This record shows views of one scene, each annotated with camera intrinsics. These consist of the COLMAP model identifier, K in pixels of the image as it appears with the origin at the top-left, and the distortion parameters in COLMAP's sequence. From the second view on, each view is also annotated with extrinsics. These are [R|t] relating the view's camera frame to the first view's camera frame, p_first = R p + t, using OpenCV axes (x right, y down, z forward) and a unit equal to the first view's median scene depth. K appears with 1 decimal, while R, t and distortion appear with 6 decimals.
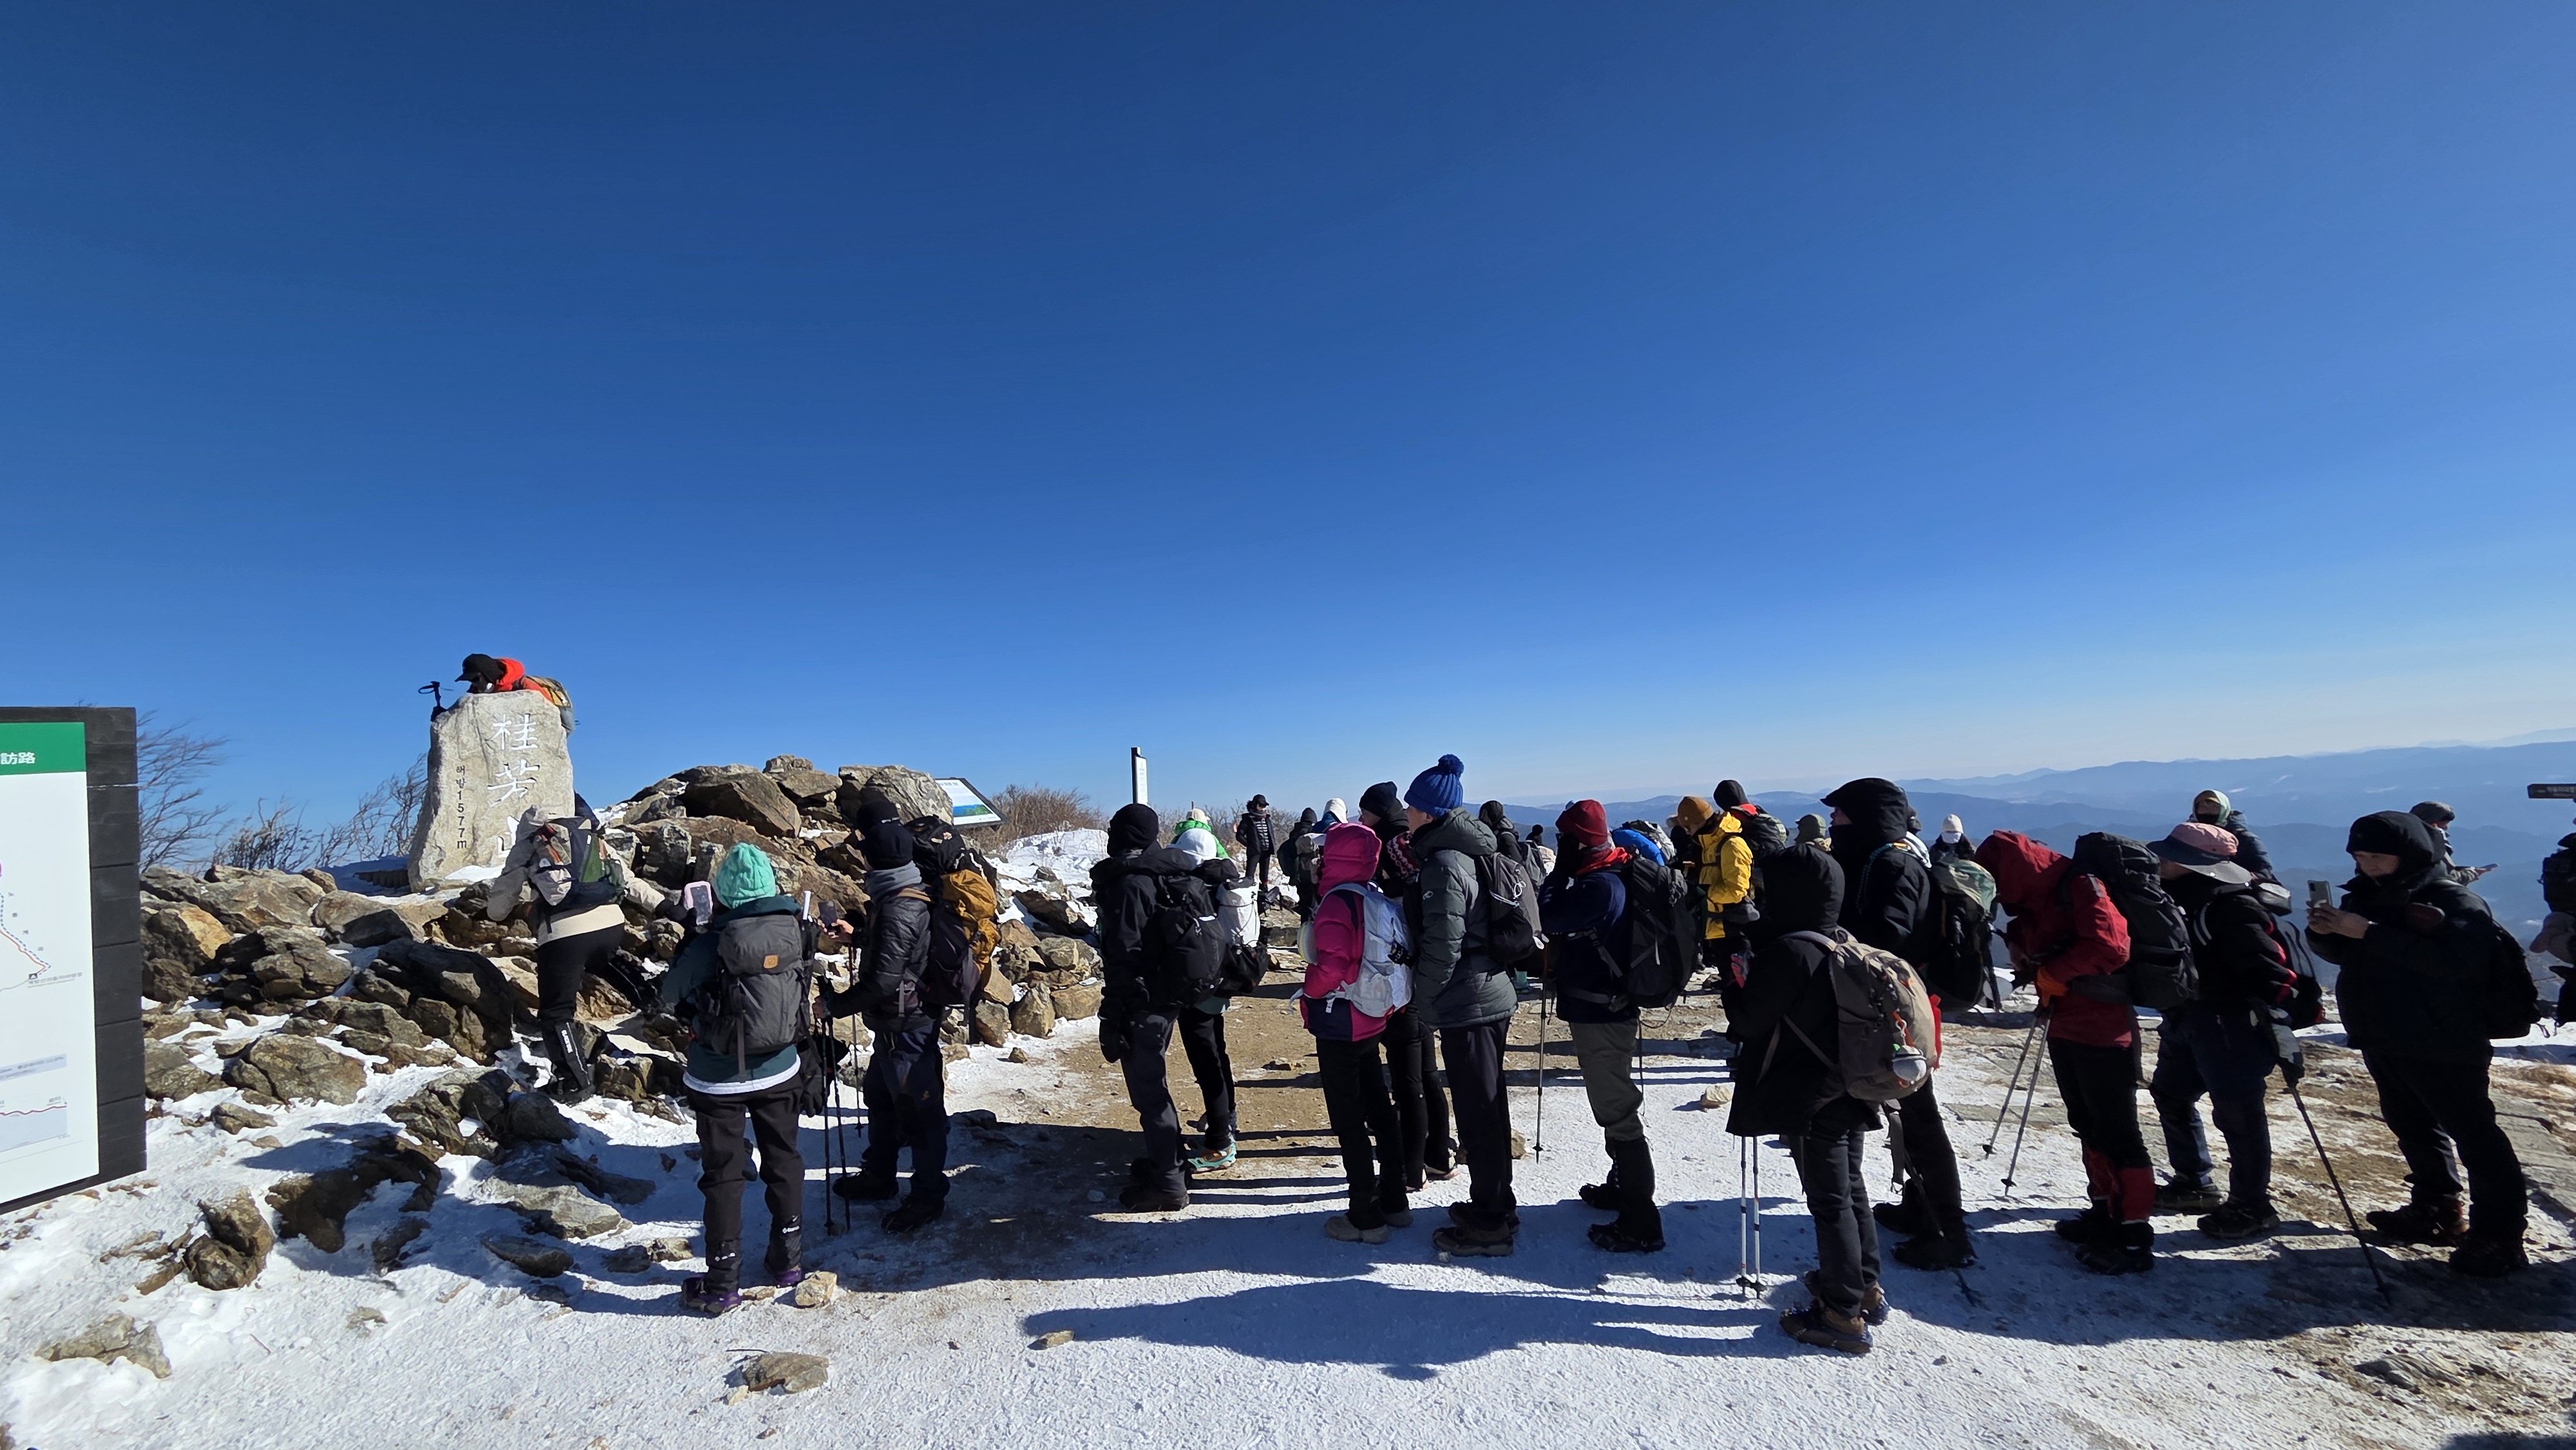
lens RADIAL K [[1037.2, 0, 1289.9], [0, 1037.2, 730.6], [0, 0, 1]] dist [-0.005253, 0.001256]
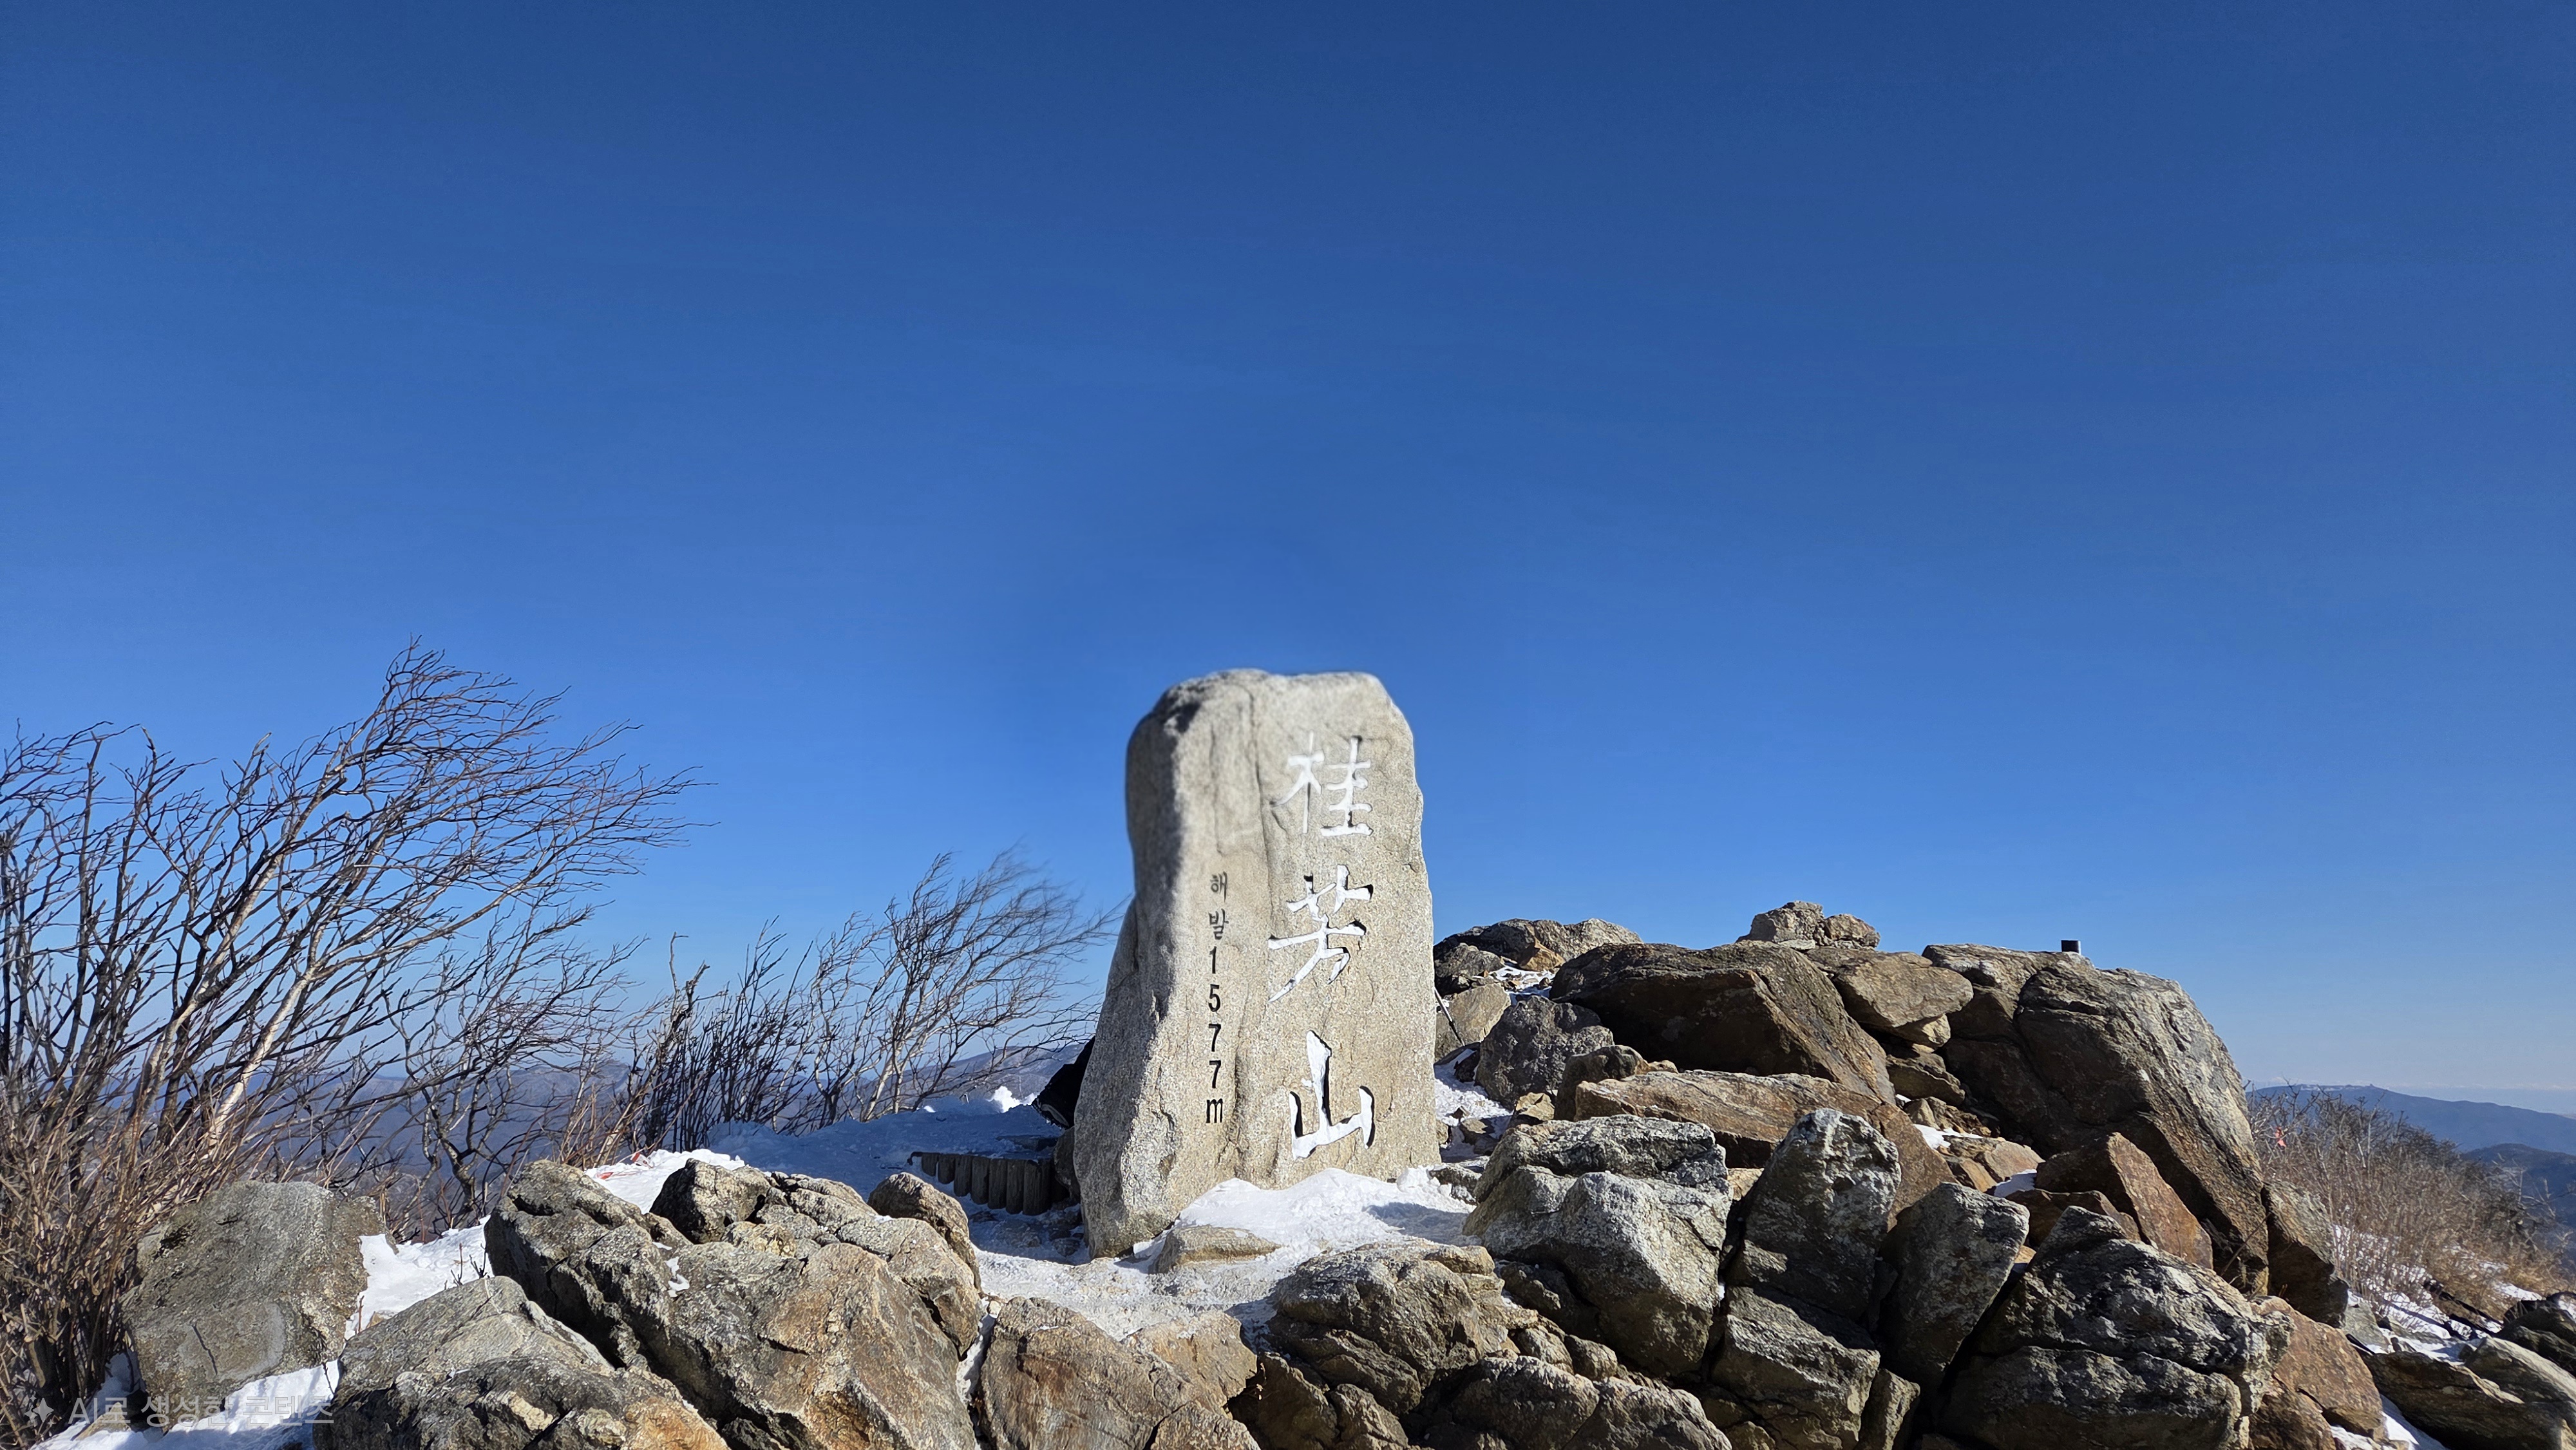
lens RADIAL K [[1742.3, 0, 1273.9], [0, 1742.3, 704.3], [0, 0, 1]] dist [0.057186, -0.005248]
pose [[0.912503, 0.006348, -0.409020, -0.533942], [-0.051913, 0.993593, -0.100394, 0.034201], [0.405762, 0.112843, 0.906986, 0.466774]]
